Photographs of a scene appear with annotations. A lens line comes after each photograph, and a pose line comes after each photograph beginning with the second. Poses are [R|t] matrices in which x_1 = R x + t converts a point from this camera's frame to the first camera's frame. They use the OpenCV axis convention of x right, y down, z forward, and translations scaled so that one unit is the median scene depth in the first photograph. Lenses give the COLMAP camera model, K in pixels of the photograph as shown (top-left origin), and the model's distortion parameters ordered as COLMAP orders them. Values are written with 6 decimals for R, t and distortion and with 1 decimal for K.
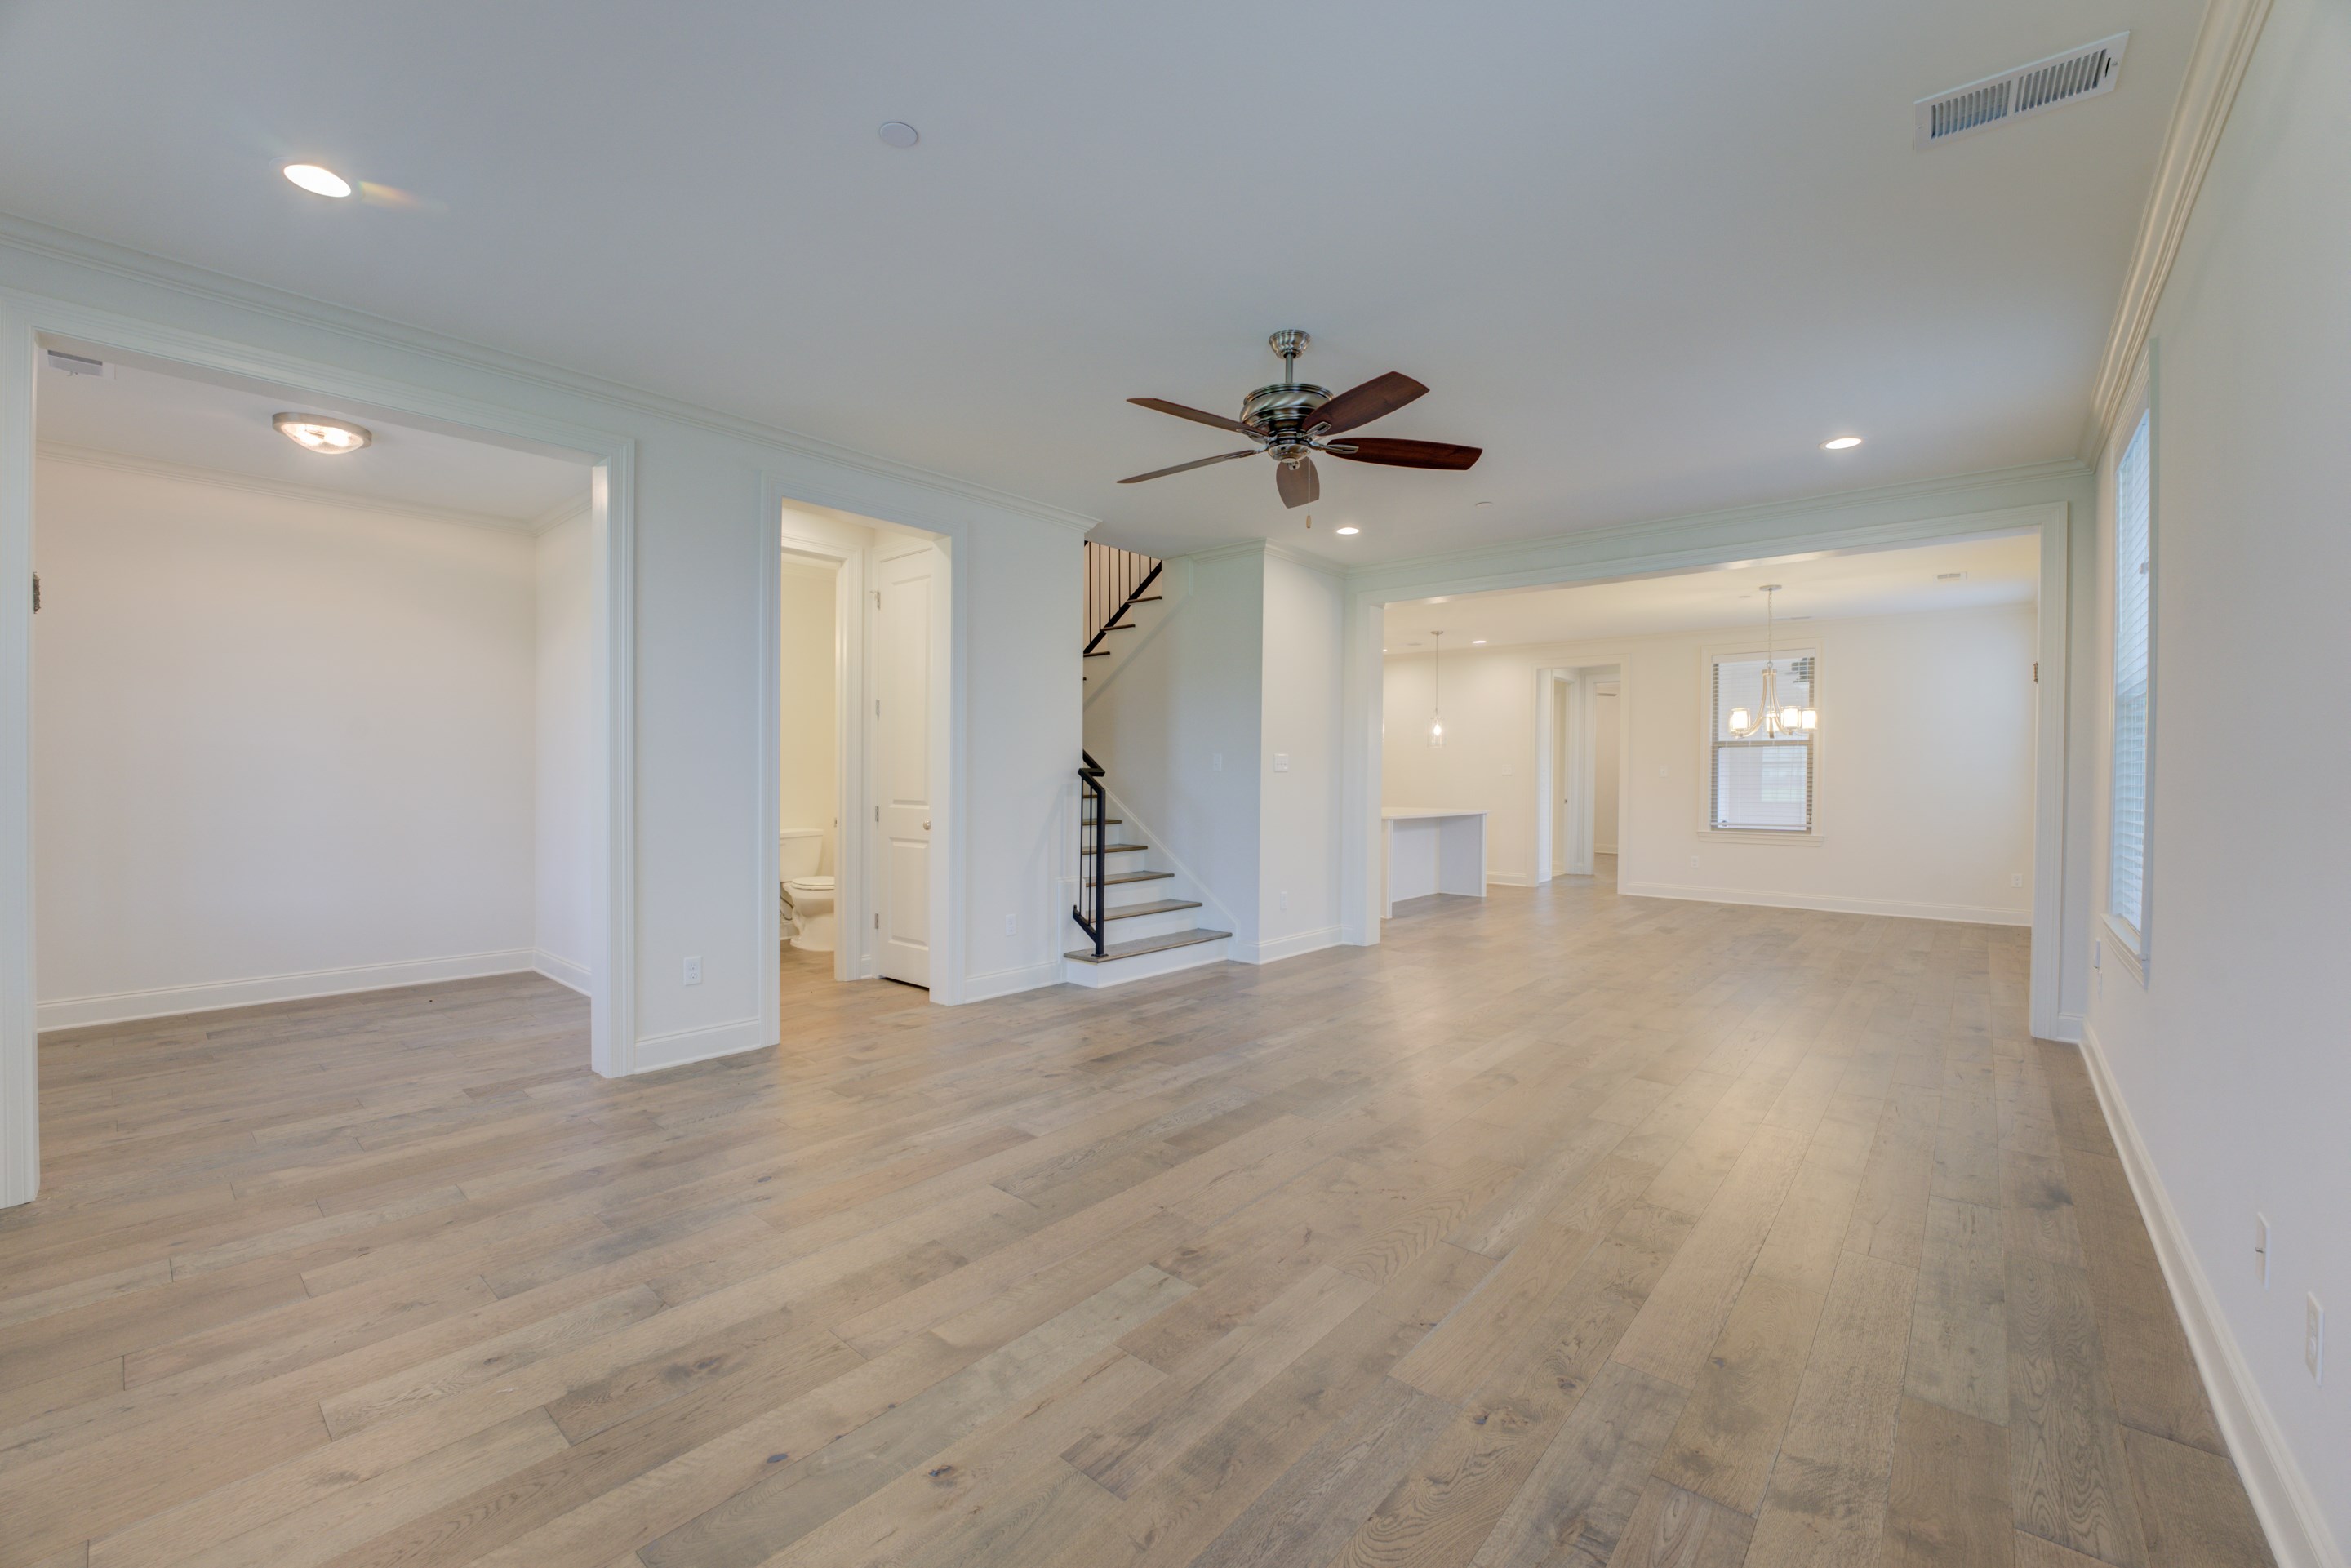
lens RADIAL K [[946.8, 0, 1184.6], [0, 946.8, 794.0], [0, 0, 1]] dist [-0.031205, 0.004441]
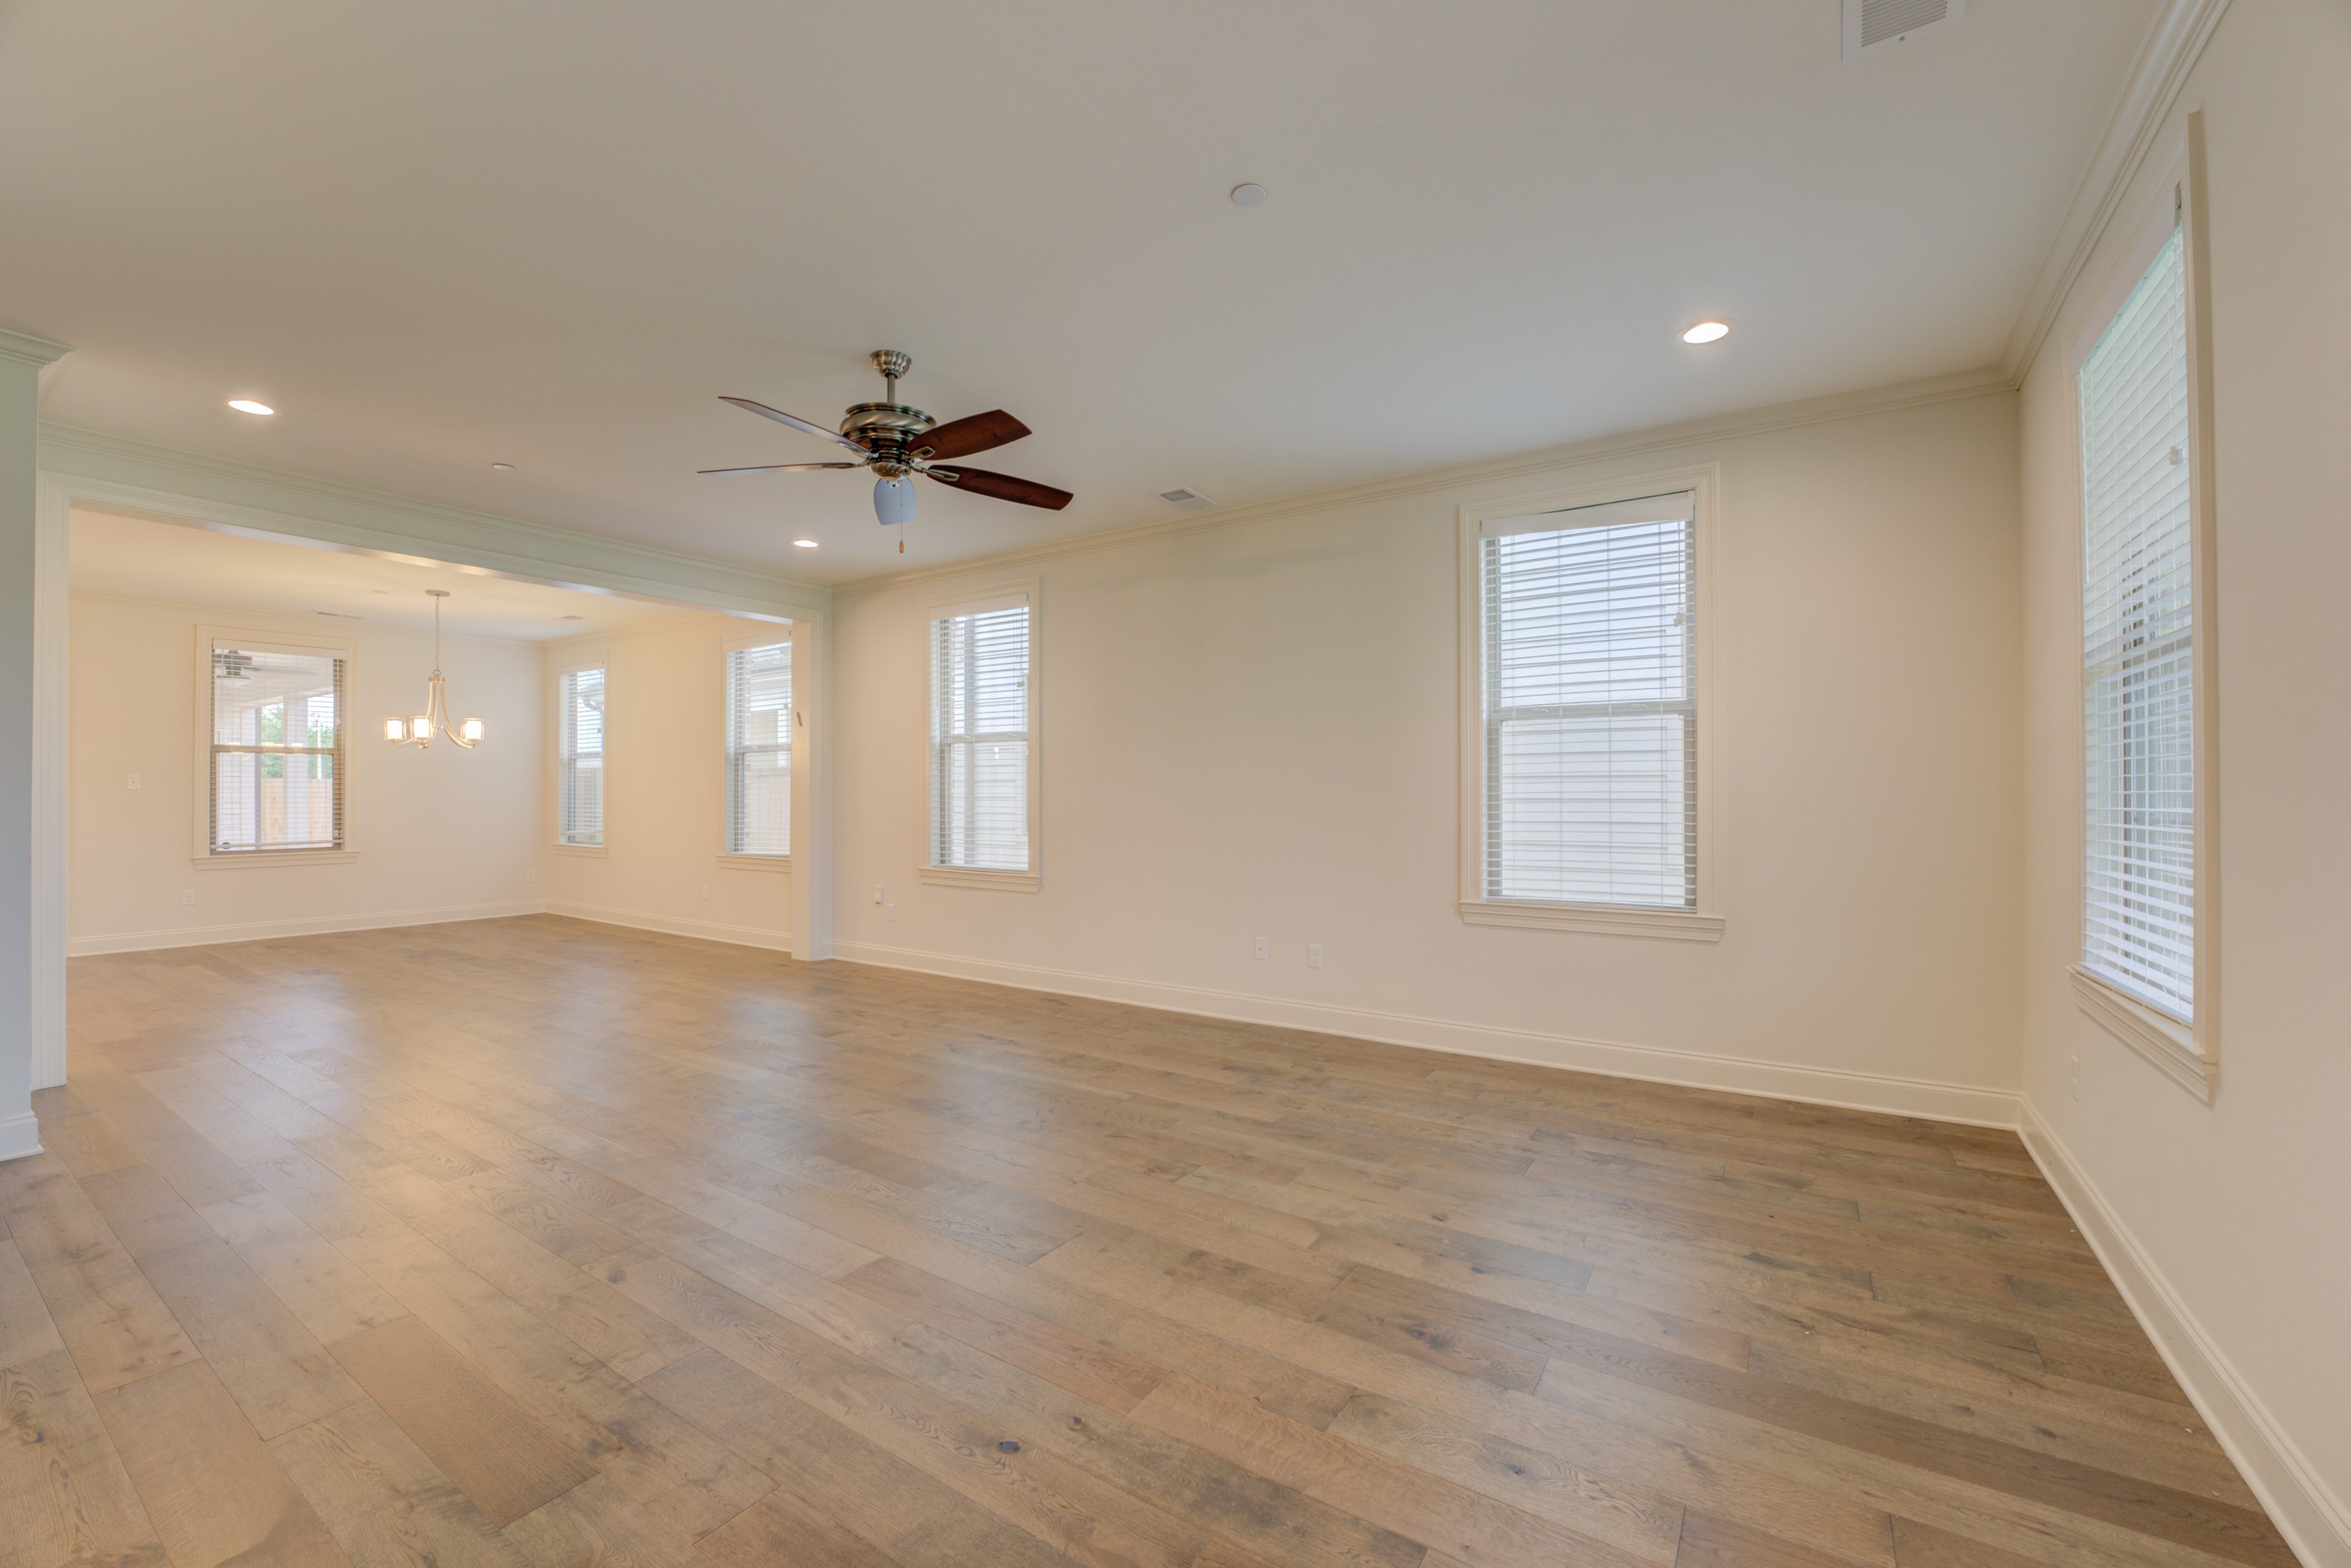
lens RADIAL K [[946.8, 0, 1157.3], [0, 946.8, 779.5], [0, 0, 1]] dist [-0.031205, 0.004441]
pose [[-0.106330, 0.004901, 0.994319, -0.883515], [0.020417, 0.999788, -0.002745, -0.021925], [-0.994121, 0.020009, -0.106408, 0.788682]]
